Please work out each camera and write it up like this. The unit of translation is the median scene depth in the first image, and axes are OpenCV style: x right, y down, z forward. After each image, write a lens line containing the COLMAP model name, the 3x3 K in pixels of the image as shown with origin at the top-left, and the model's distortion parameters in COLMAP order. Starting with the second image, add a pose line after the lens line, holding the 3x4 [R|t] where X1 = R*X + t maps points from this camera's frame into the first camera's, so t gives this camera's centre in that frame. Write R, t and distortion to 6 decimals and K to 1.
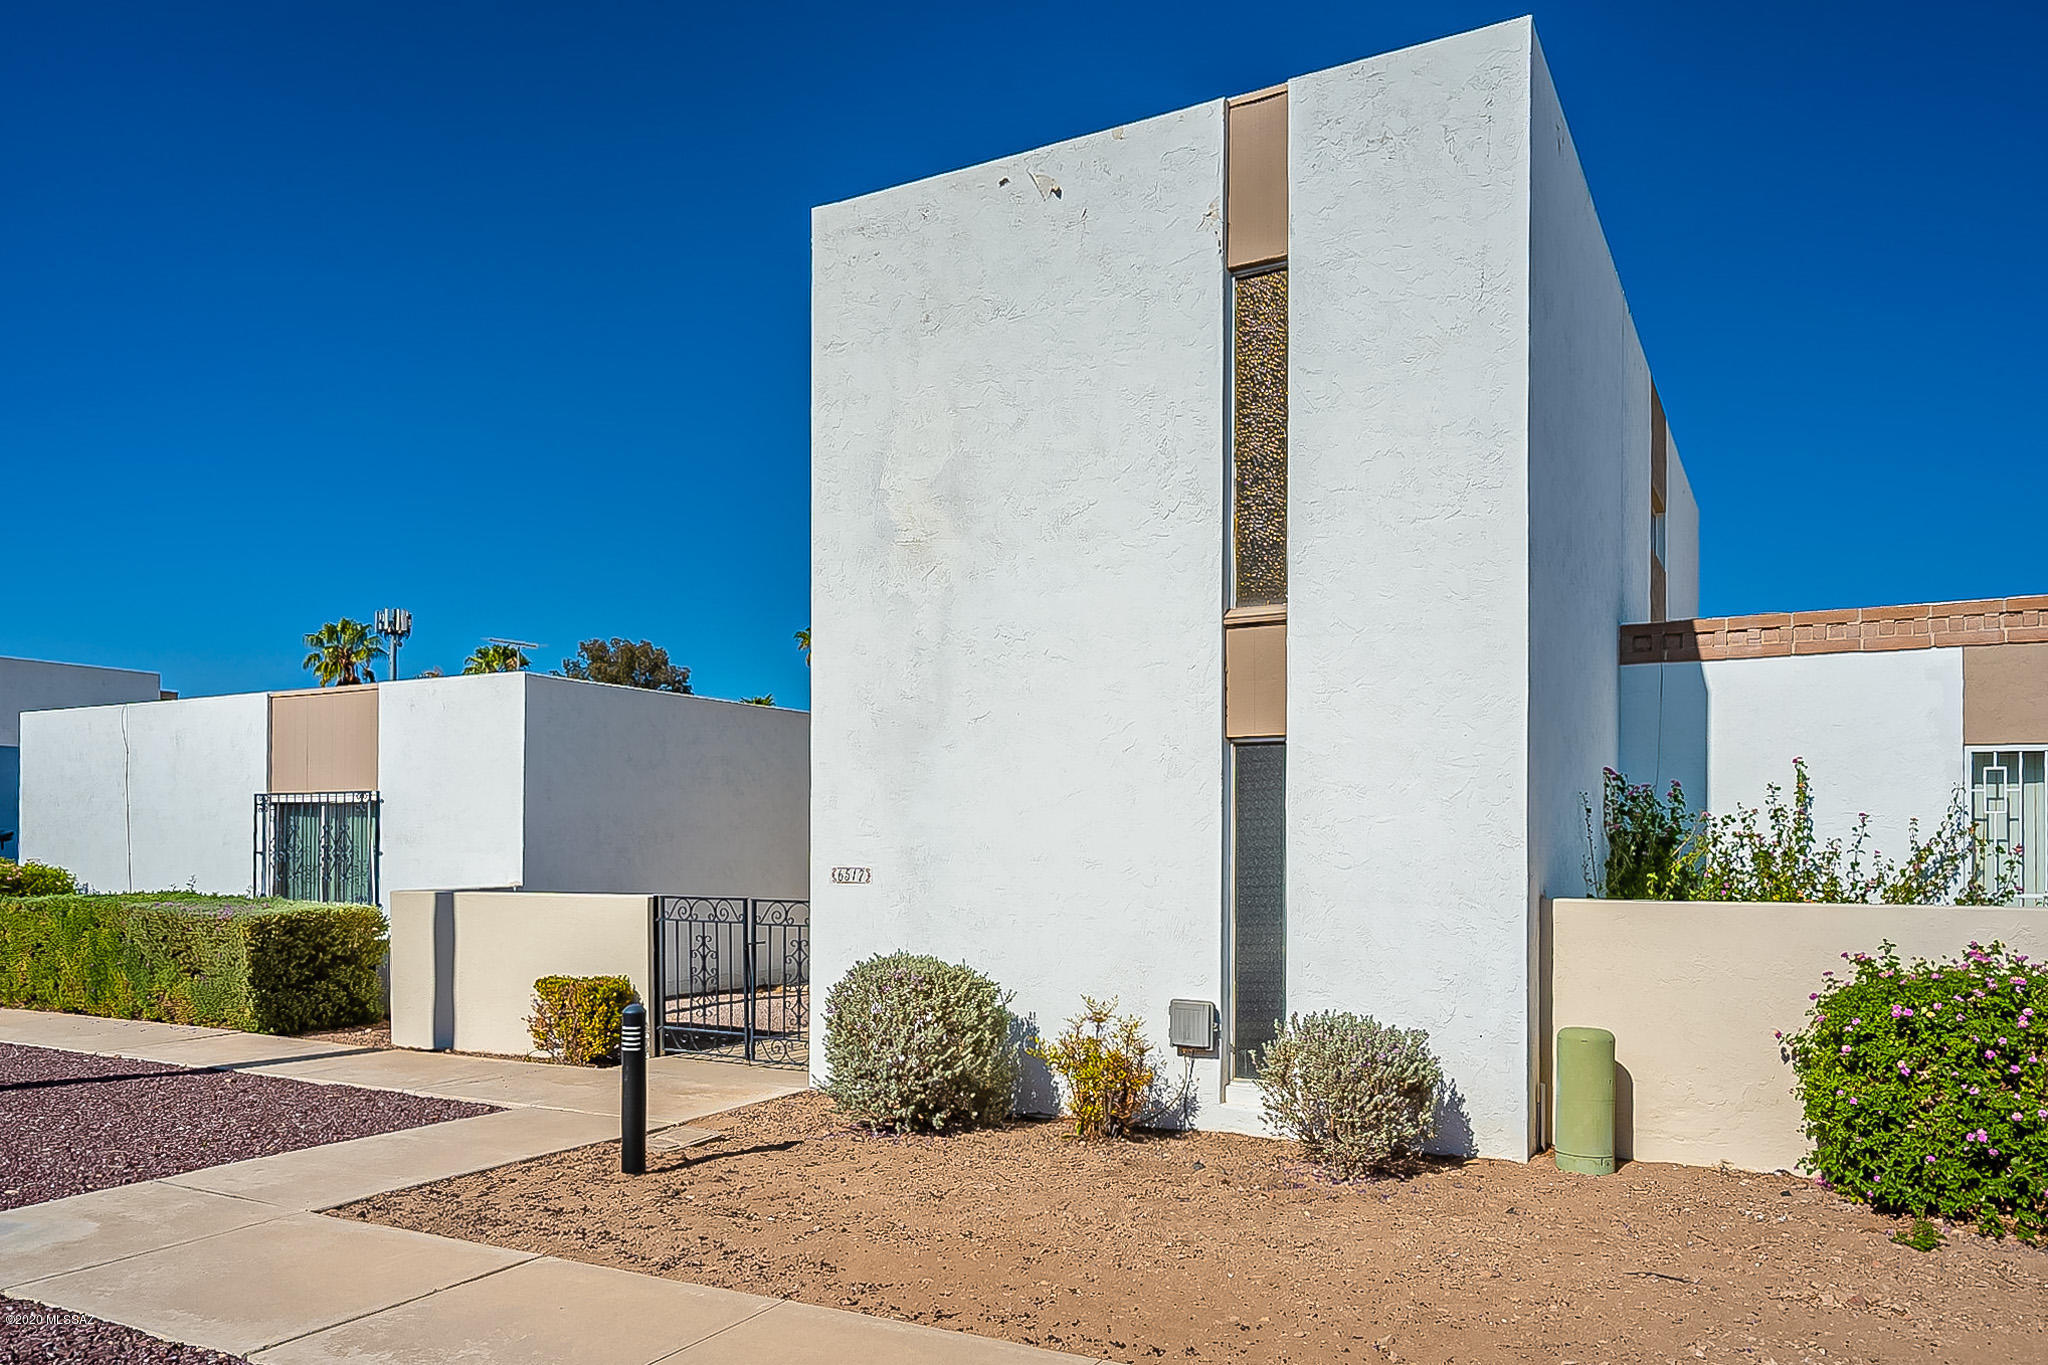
lens RADIAL K [[1405.4, 0, 1050.9], [0, 1405.4, 834.9], [0, 0, 1]] dist [0.002811, 0.000128]
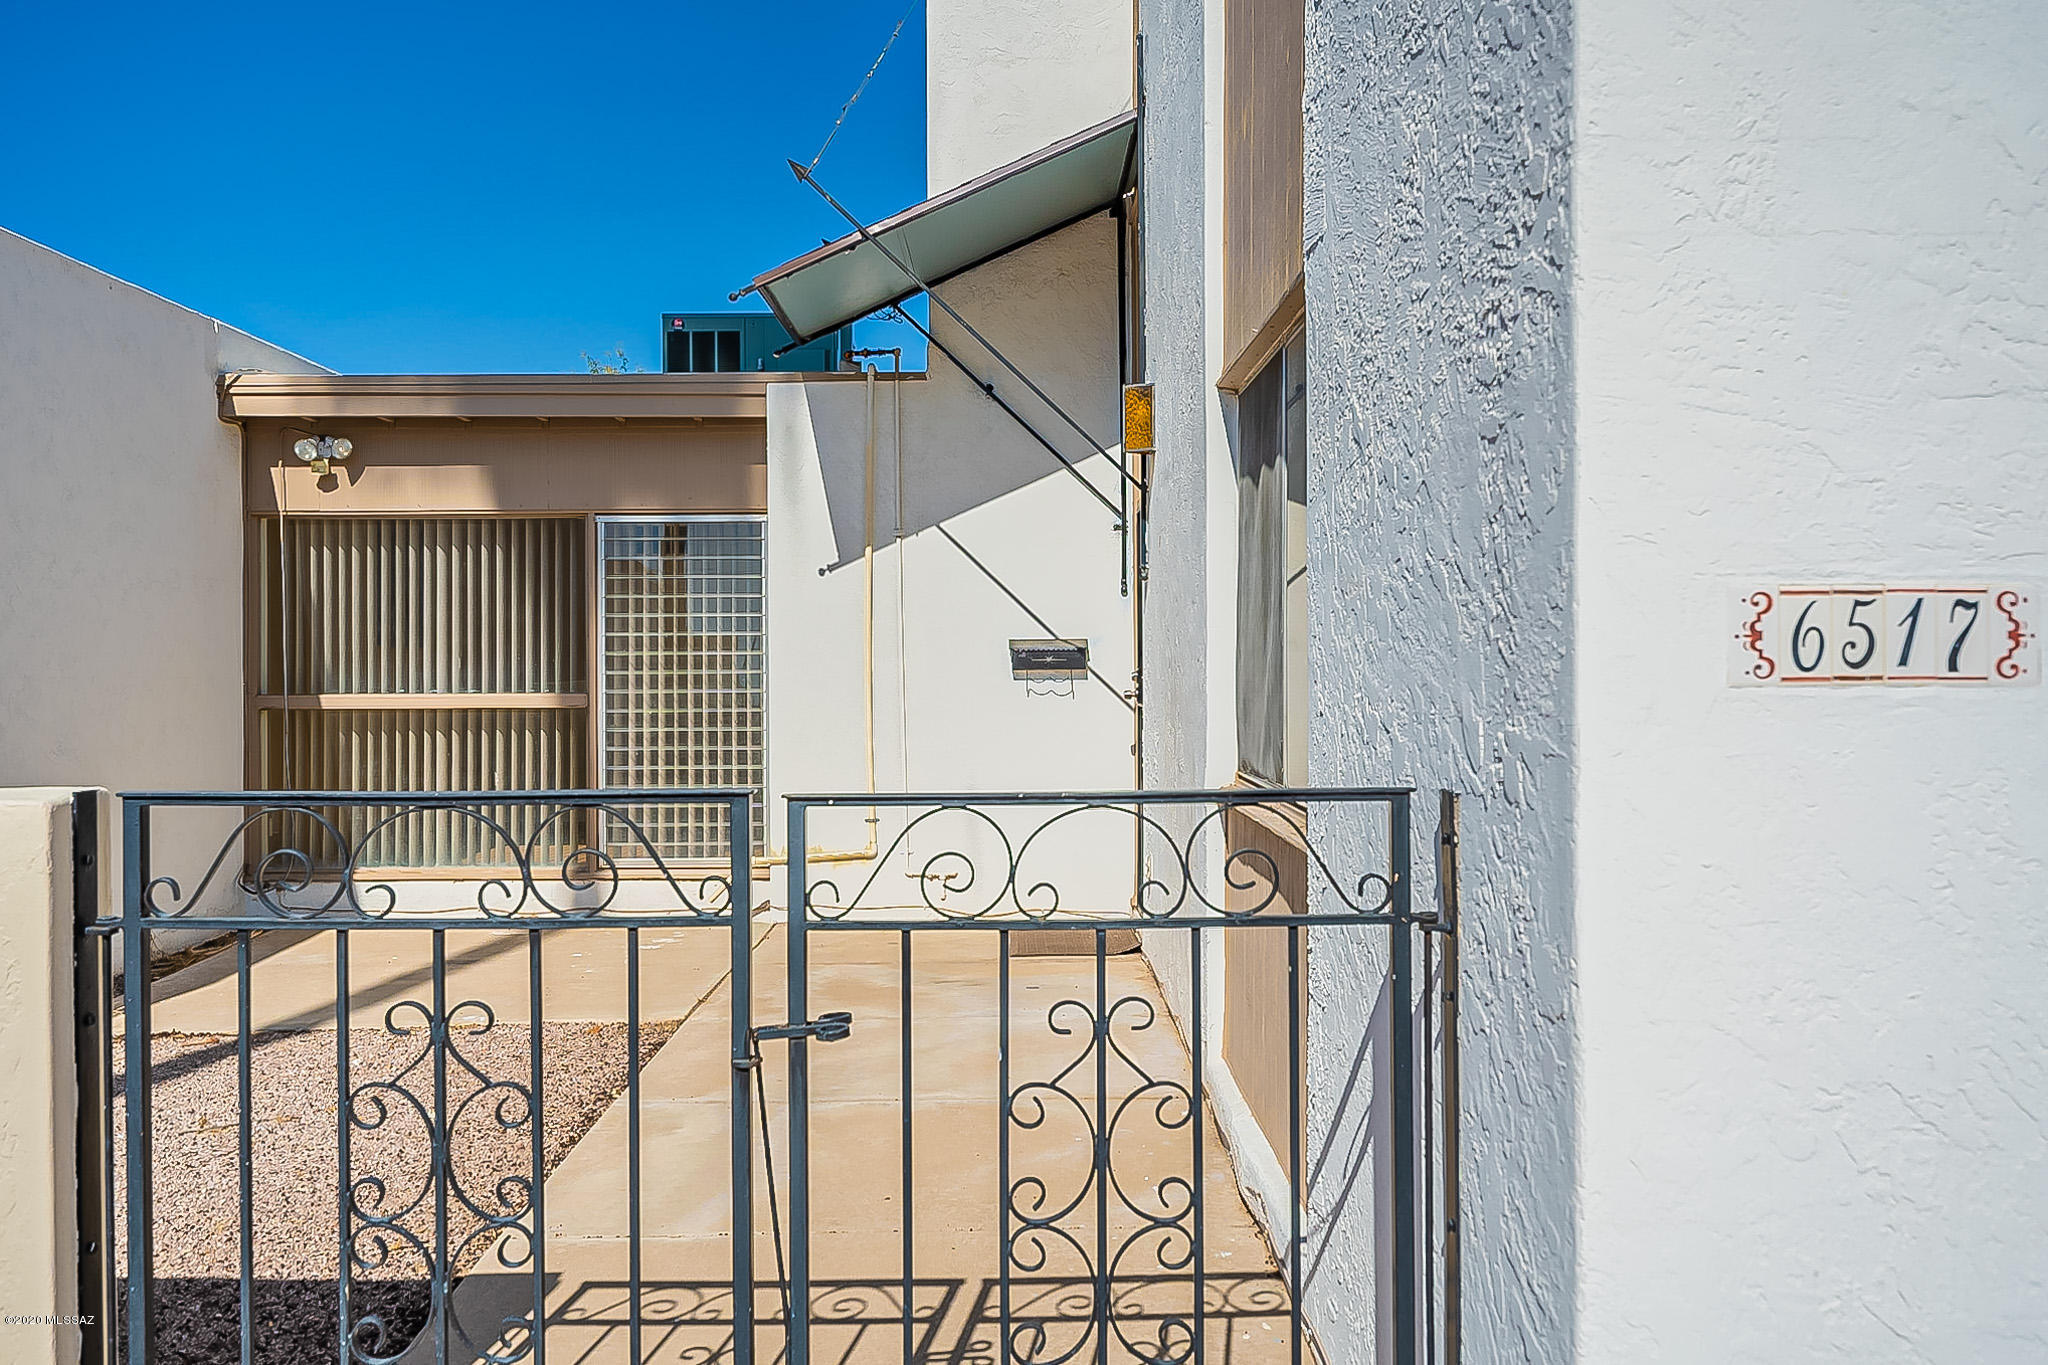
lens RADIAL K [[1755.7, 0, 1033.8], [0, 1755.7, 658.9], [0, 0, 1]] dist [-0.003486, -0.004009]
pose [[0.870526, -0.006194, 0.492083, -0.332952], [0.004720, 0.999980, 0.004236, 0.030203], [-0.492099, -0.001365, 0.870538, 0.875505]]
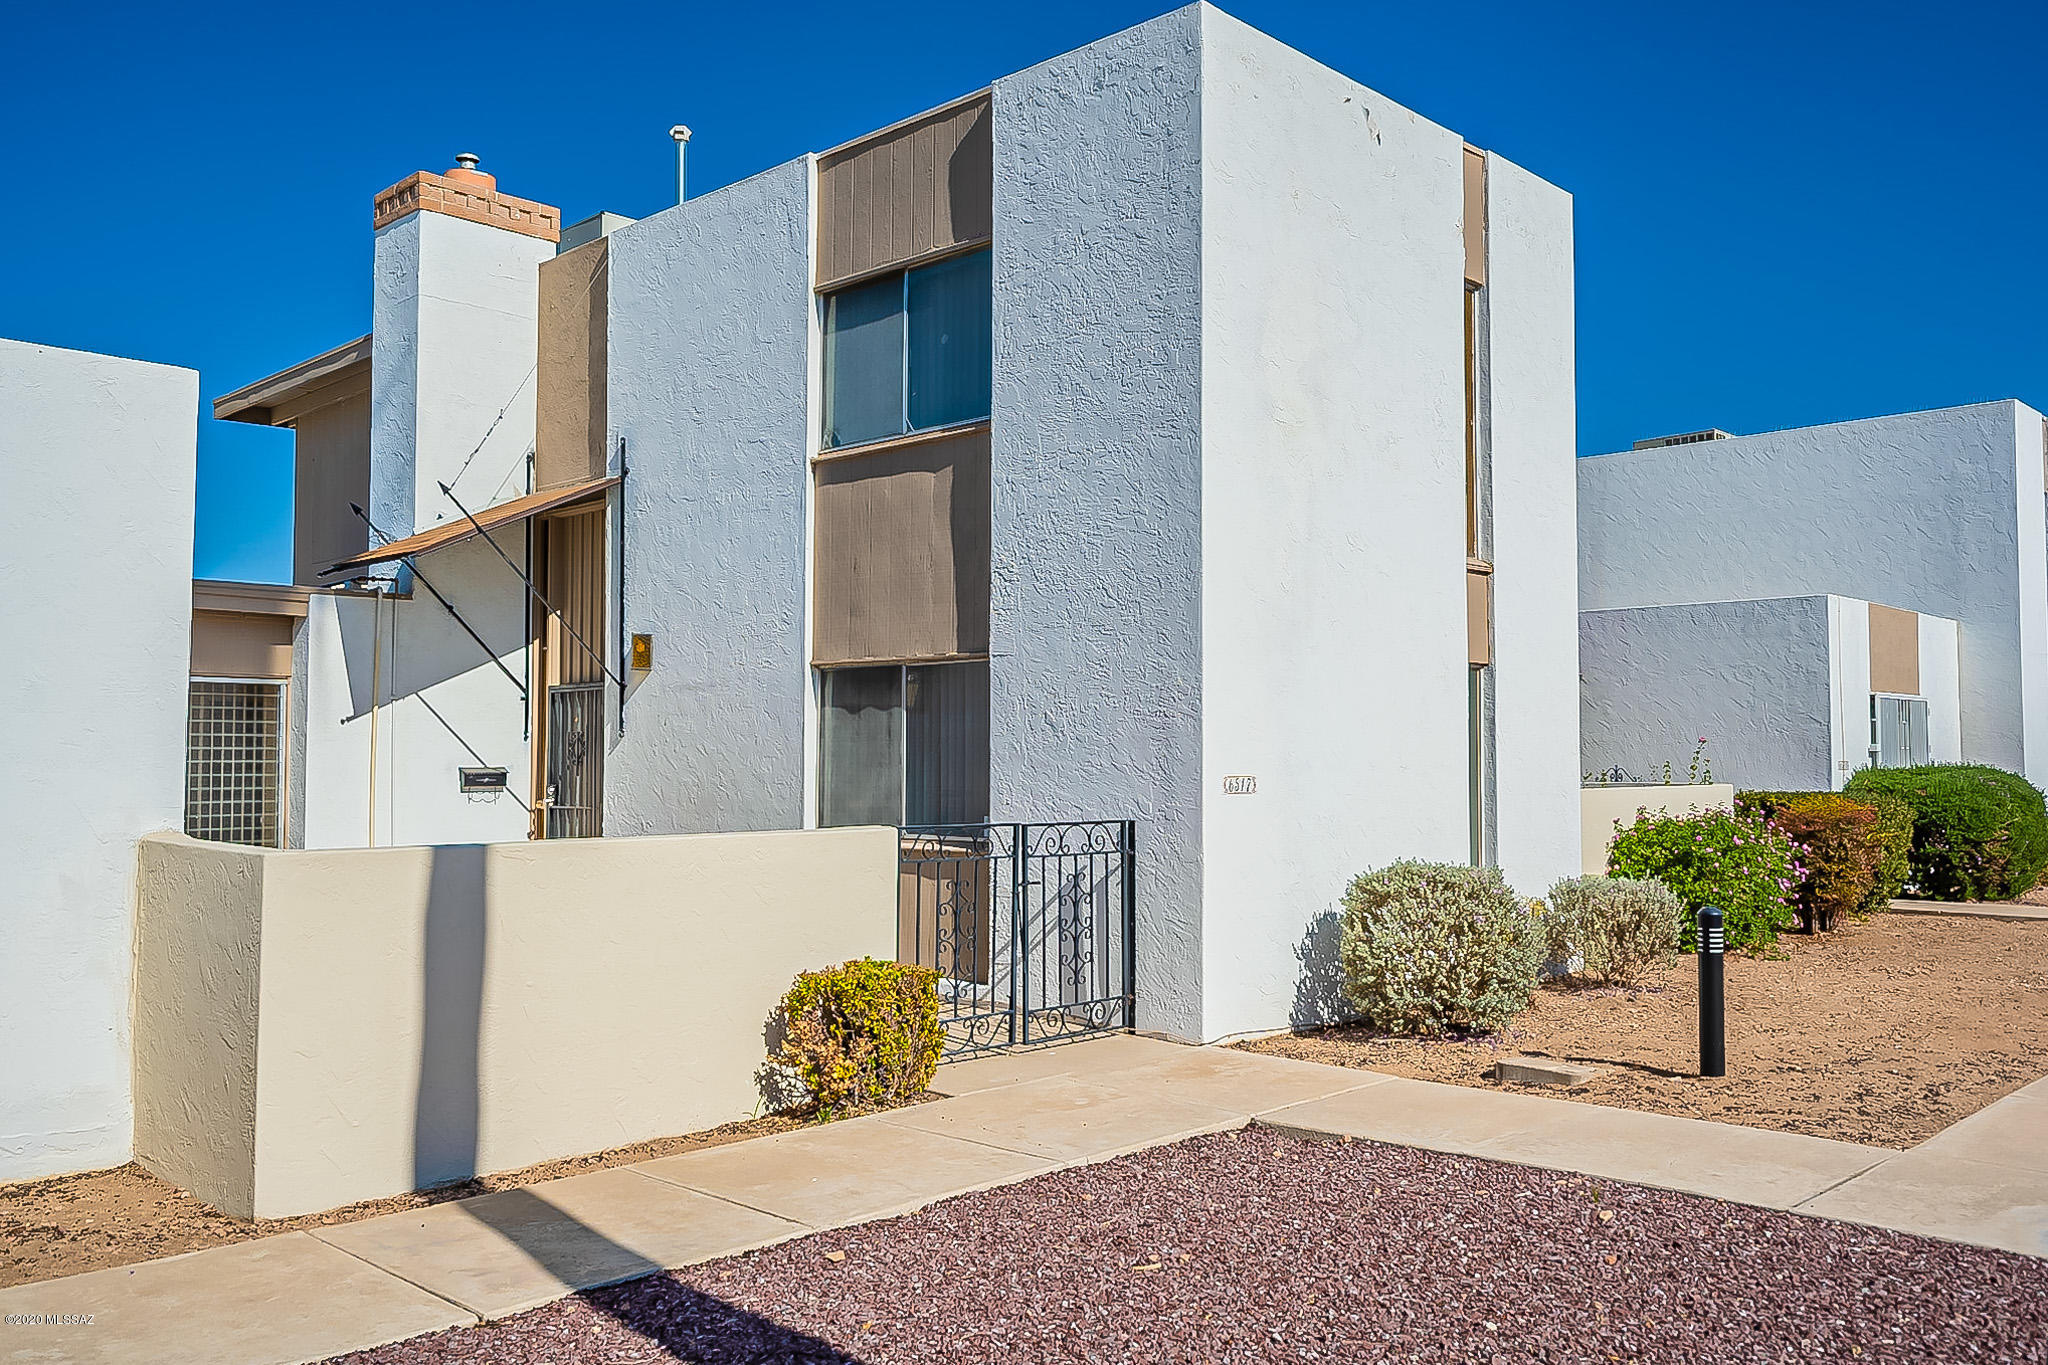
lens RADIAL K [[1674.5, 0, 1024.0], [0, 1674.5, 682.5], [0, 0, 1]] dist [0.006435, 0.000422]
pose [[0.271303, 0.045671, 0.961410, -1.182632], [-0.004795, 0.998925, -0.046100, 0.014031], [-0.962482, 0.007898, 0.271230, 0.852772]]
